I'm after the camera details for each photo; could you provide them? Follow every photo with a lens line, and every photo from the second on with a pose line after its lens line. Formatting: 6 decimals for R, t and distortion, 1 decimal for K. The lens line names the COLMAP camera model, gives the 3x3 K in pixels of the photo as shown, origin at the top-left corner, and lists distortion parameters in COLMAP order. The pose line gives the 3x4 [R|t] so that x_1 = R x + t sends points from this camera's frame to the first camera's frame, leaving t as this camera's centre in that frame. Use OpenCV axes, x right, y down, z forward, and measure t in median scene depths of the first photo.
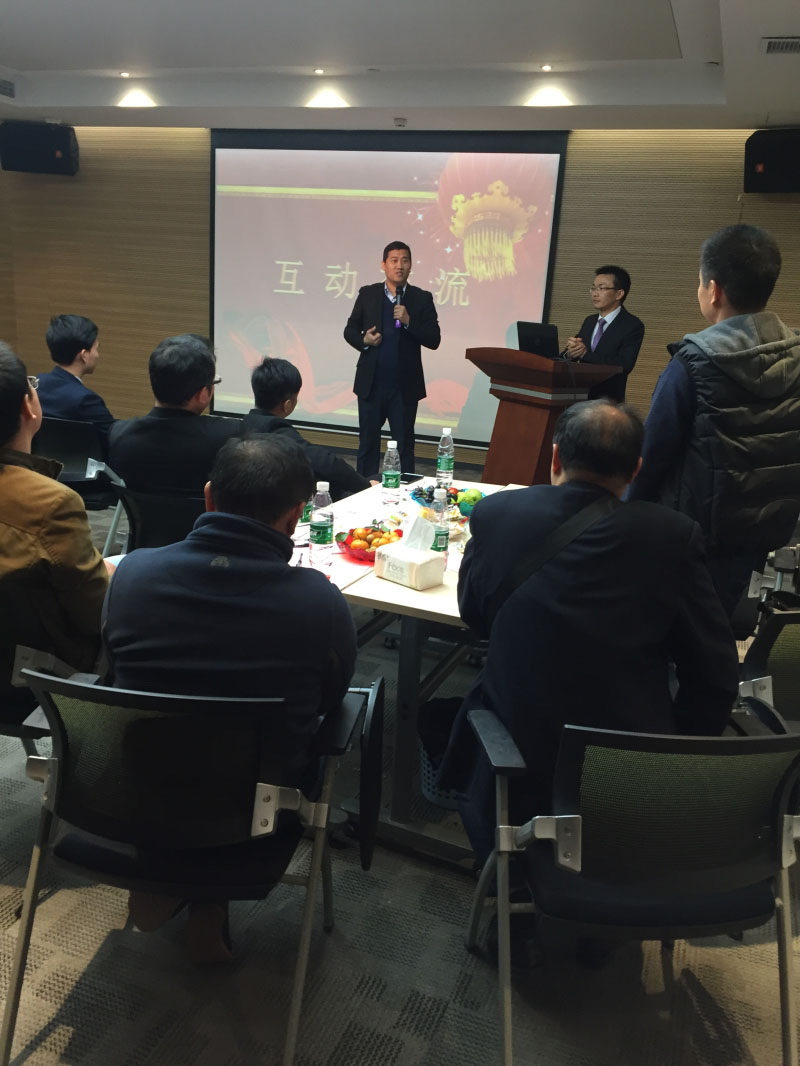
lens RADIAL K [[906.4, 0, 400.2], [0, 906.4, 533.1], [0, 0, 1]] dist [0.058038, -0.063372]
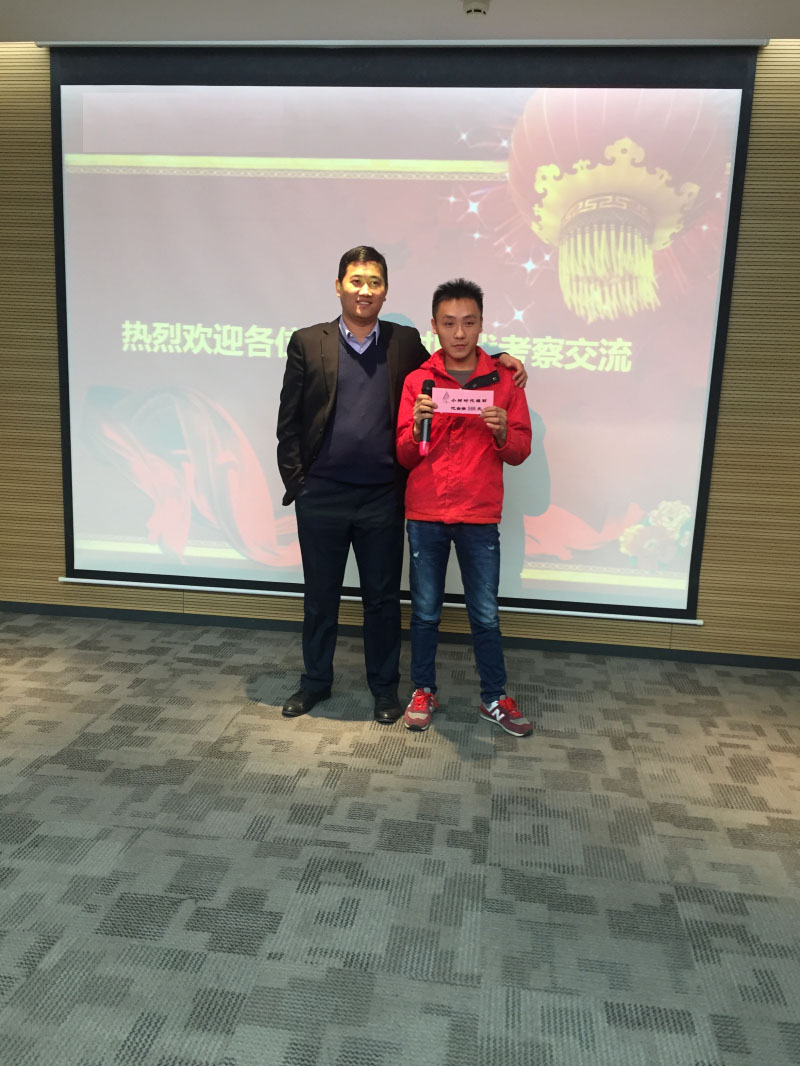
lens RADIAL K [[906.4, 0, 397.3], [0, 906.4, 532.8], [0, 0, 1]] dist [0.058038, -0.063372]
pose [[0.975952, -0.062979, 0.208689, -0.151407], [0.076482, 0.995425, -0.057270, -0.128768], [-0.204127, 0.071853, 0.976304, 0.503134]]
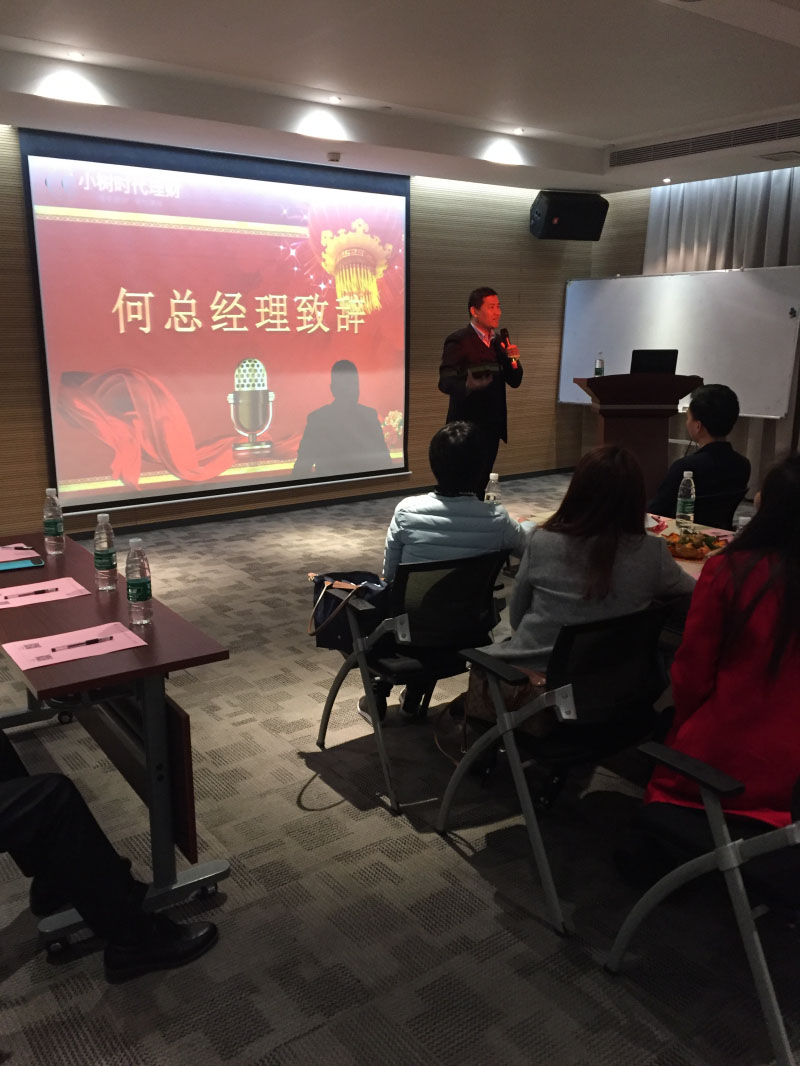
lens RADIAL K [[906.4, 0, 396.4], [0, 906.4, 536.4], [0, 0, 1]] dist [0.058038, -0.063372]
pose [[0.547599, -0.247951, 0.799159, -0.761293], [0.247582, 0.960333, 0.128310, -0.162648], [-0.799274, 0.127596, 0.587265, 0.406773]]
